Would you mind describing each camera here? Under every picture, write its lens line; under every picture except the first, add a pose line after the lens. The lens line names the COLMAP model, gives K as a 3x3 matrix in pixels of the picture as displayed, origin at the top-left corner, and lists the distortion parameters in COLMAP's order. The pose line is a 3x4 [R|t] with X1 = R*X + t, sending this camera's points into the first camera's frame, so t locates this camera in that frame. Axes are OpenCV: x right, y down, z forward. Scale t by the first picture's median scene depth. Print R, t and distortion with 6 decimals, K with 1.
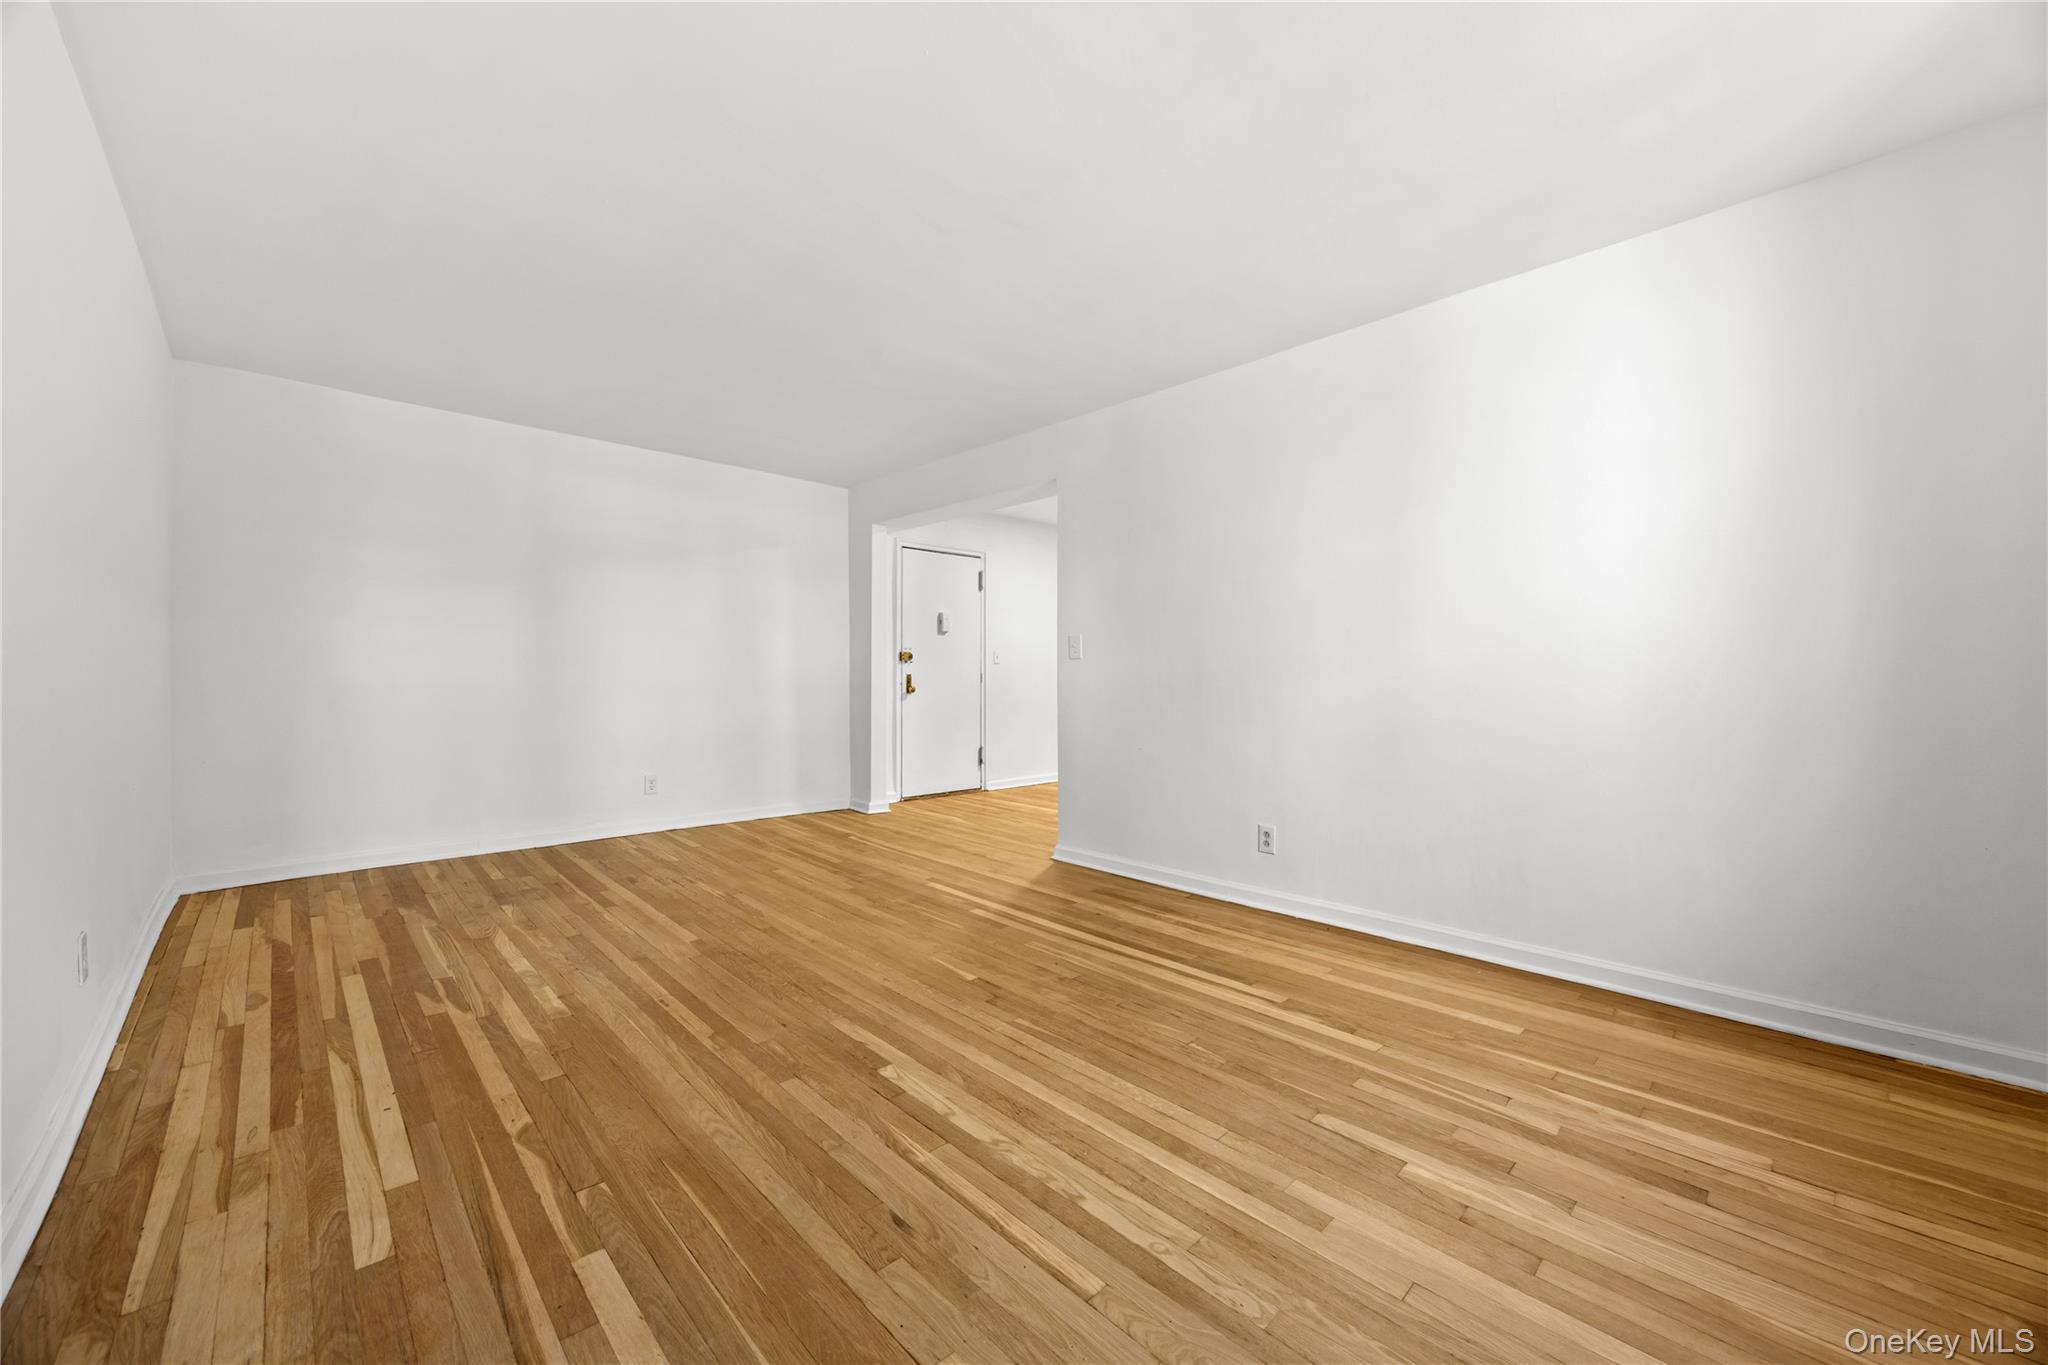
lens RADIAL K [[778.3, 0, 1025.8], [0, 778.3, 674.2], [0, 0, 1]] dist [-0.001628, -0.000380]
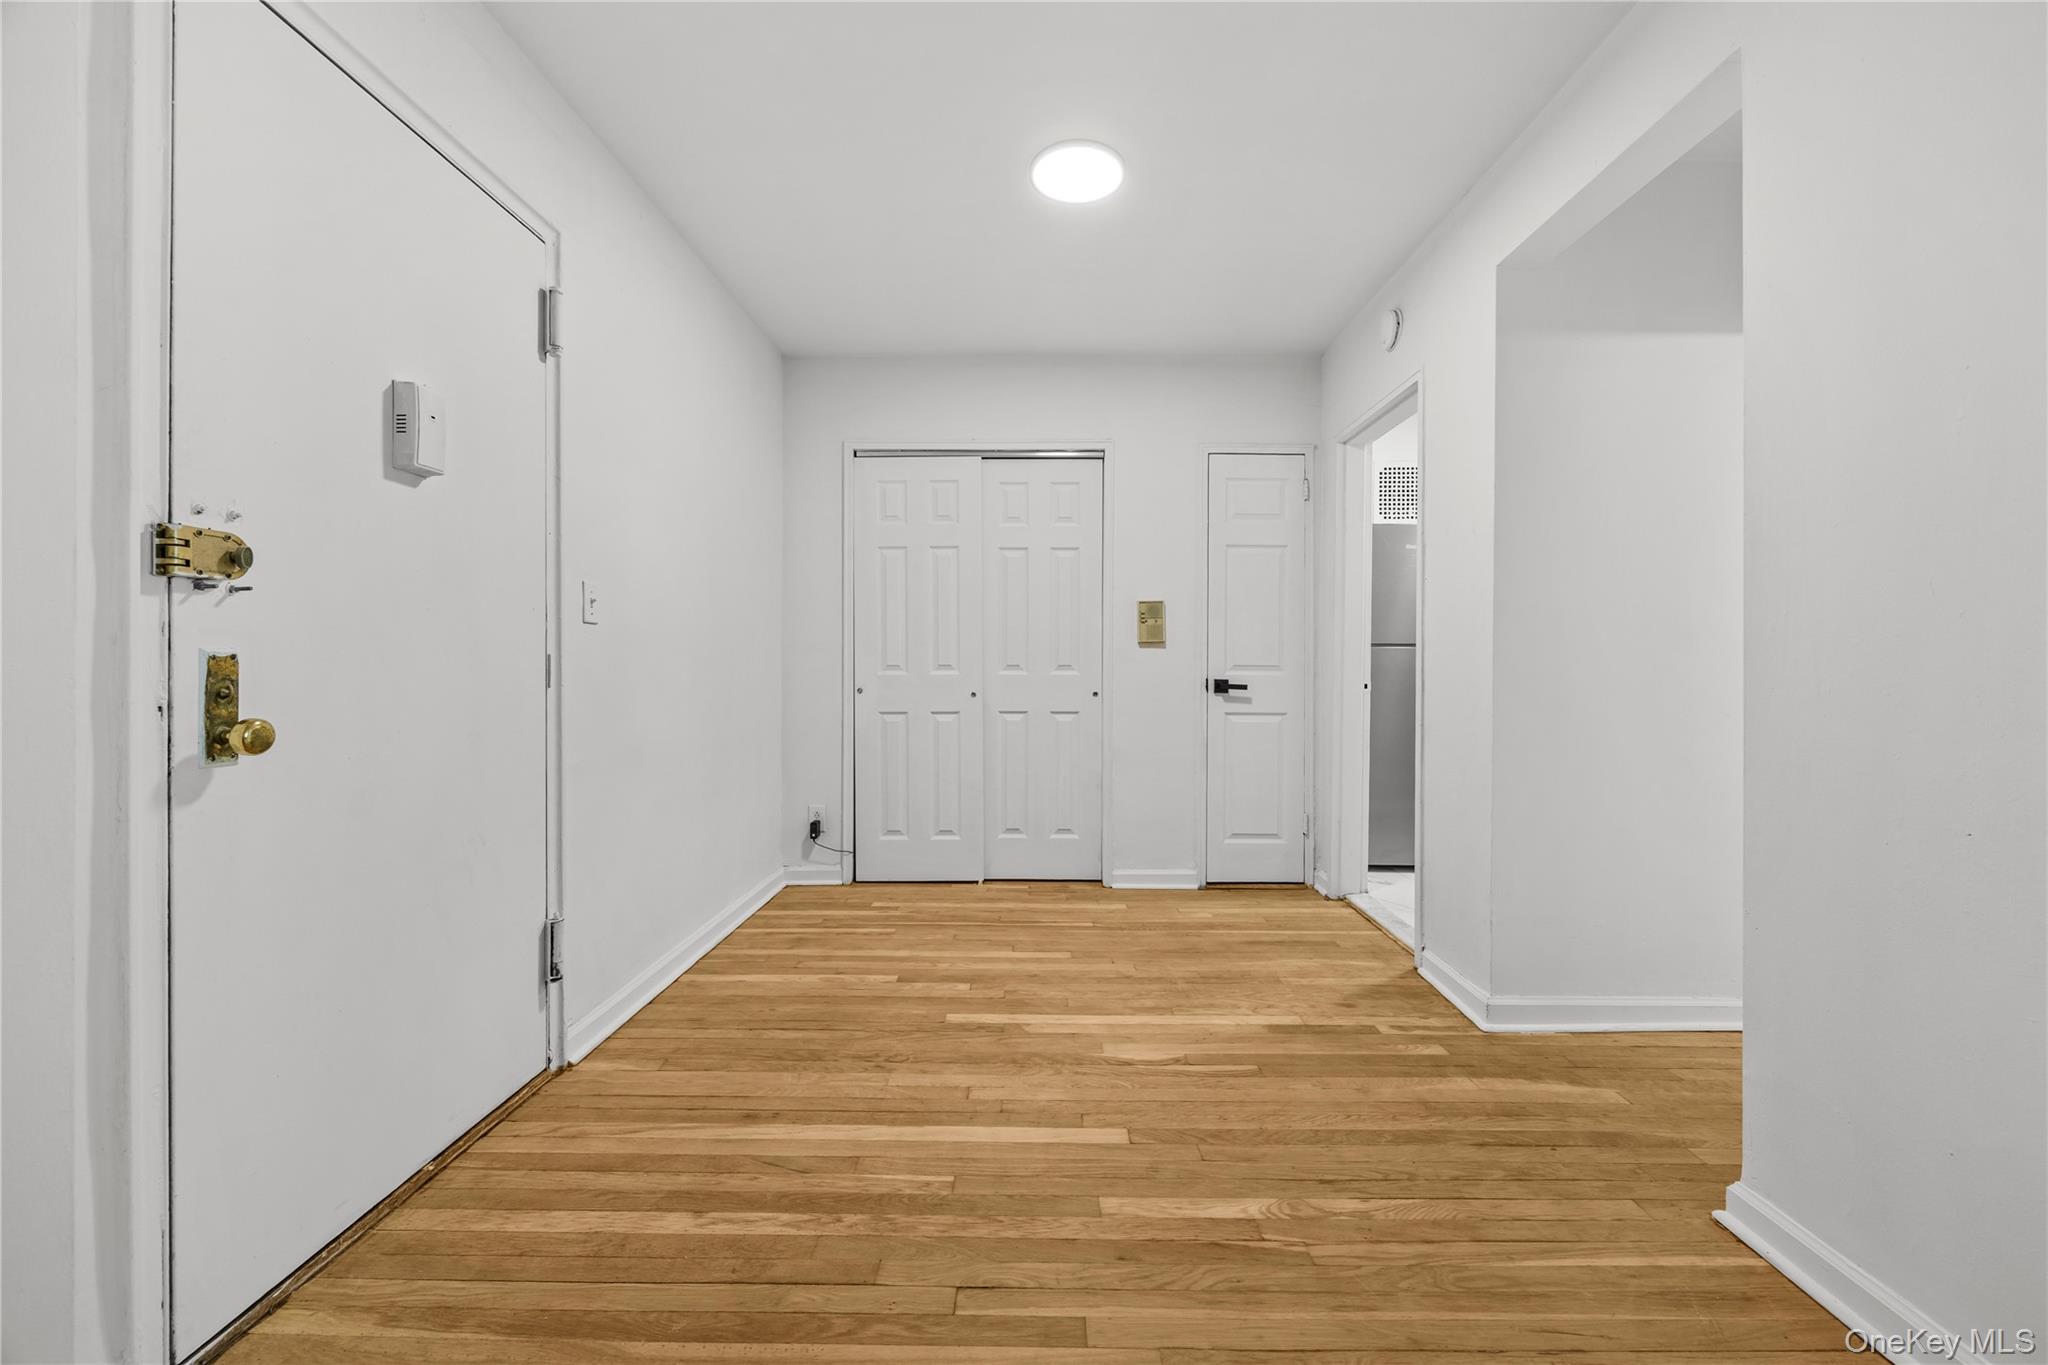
lens RADIAL K [[782.3, 0, 1028.9], [0, 782.3, 667.4], [0, 0, 1]] dist [-0.004341, 0.000225]
pose [[0.698453, -0.001465, 0.715655, -0.351657], [0.000321, 0.999998, 0.001734, 0.006939], [-0.715656, -0.000981, 0.698452, 1.742680]]
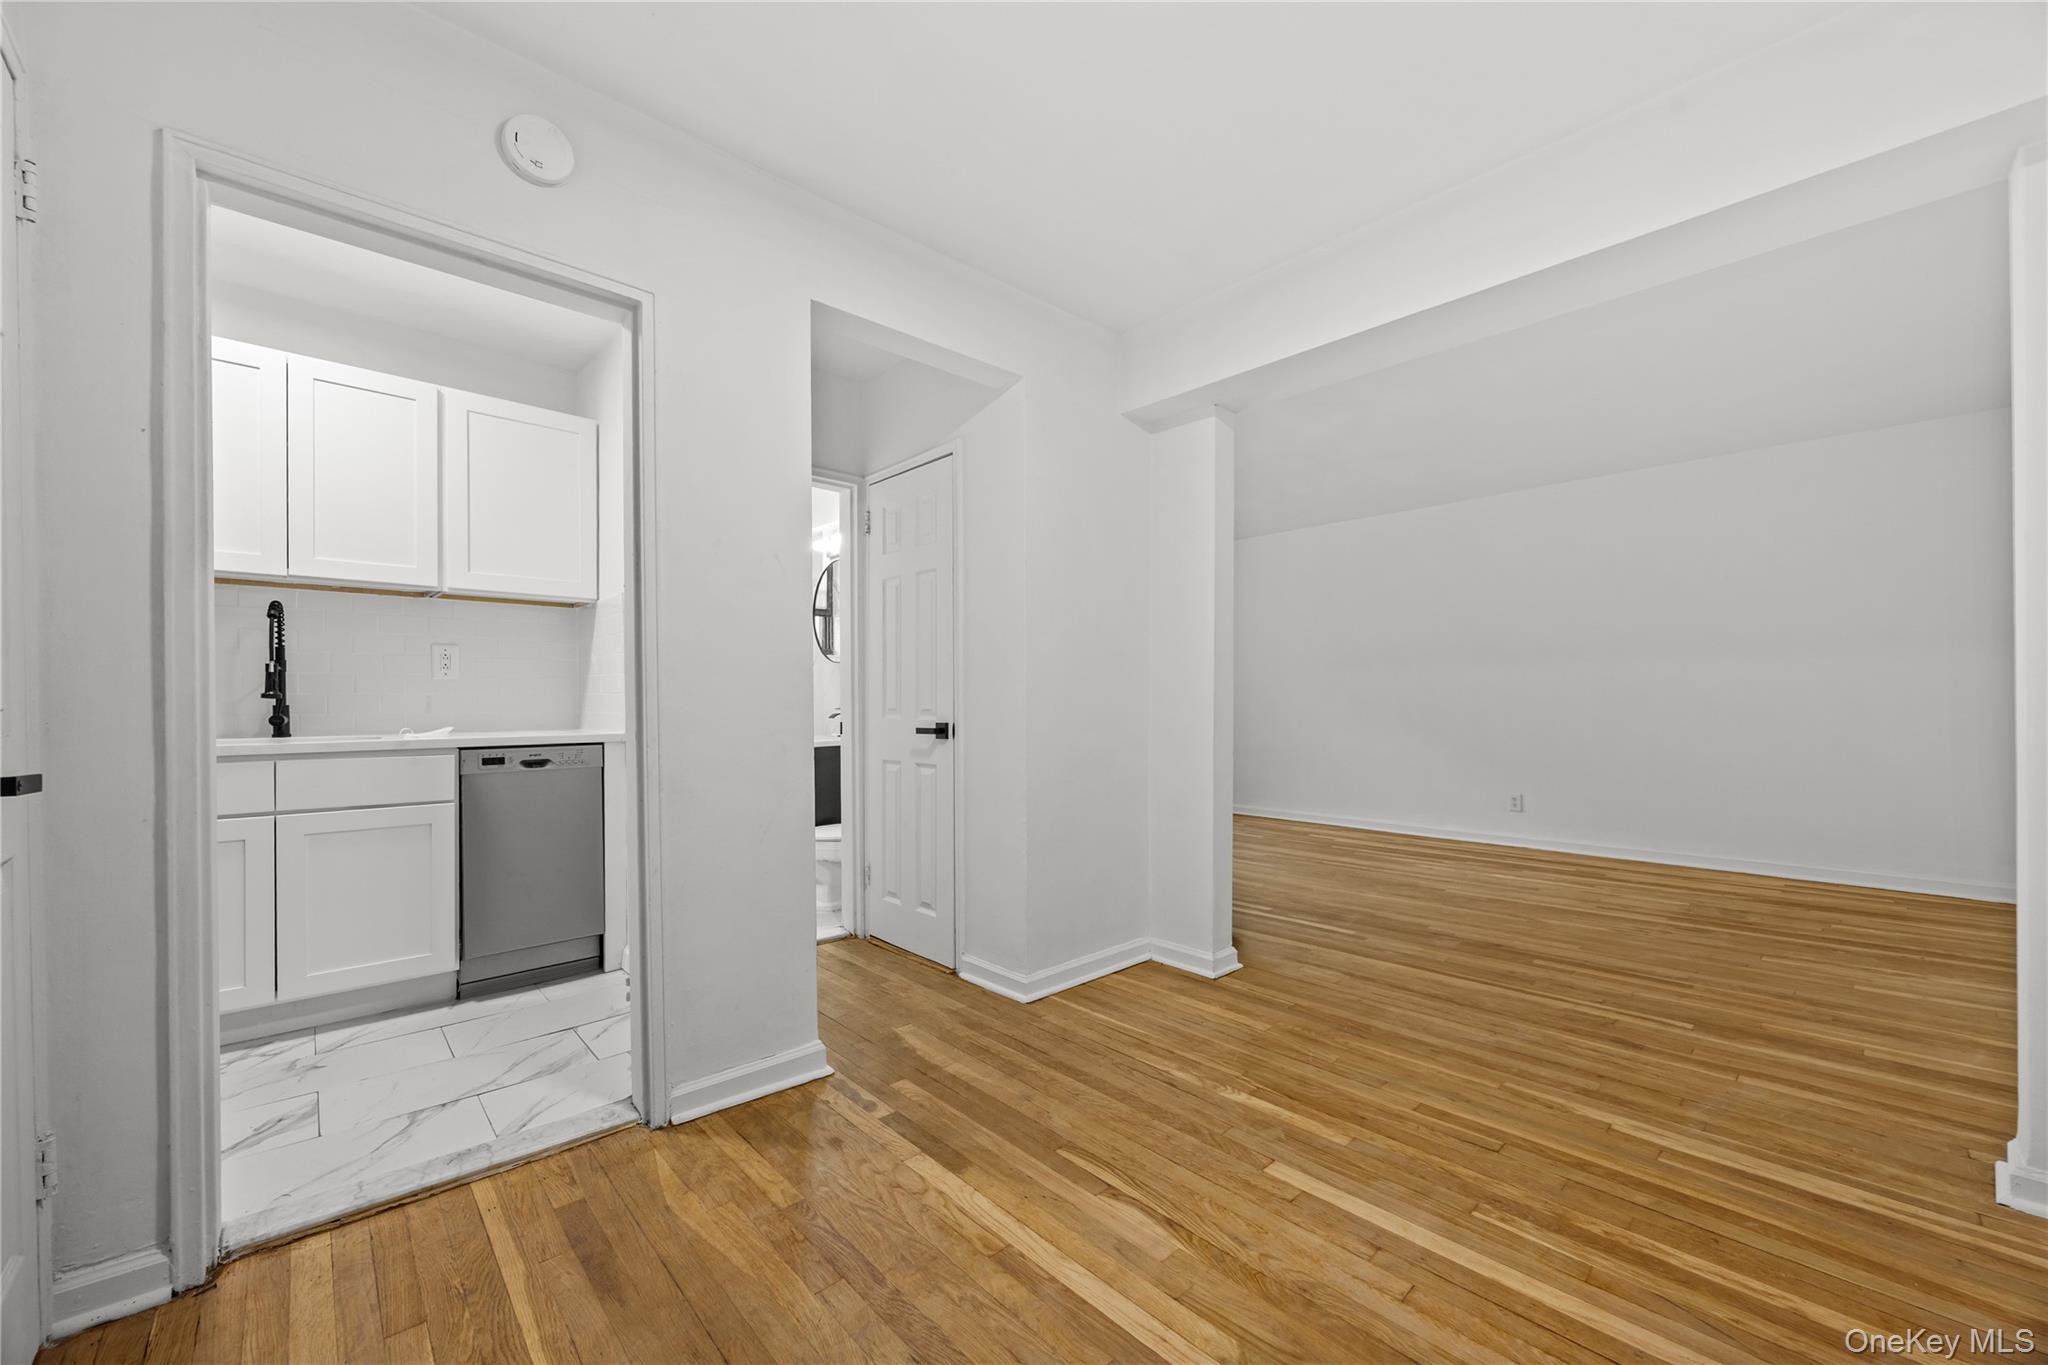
lens RADIAL K [[785.6, 0, 1025.9], [0, 785.6, 704.5], [0, 0, 1]] dist [-0.002308, 0.000278]
pose [[-0.999852, 0.002617, 0.016999, 0.344458], [0.002667, 0.999992, 0.002950, 0.004605], [-0.016992, 0.002995, -0.999851, 2.774865]]
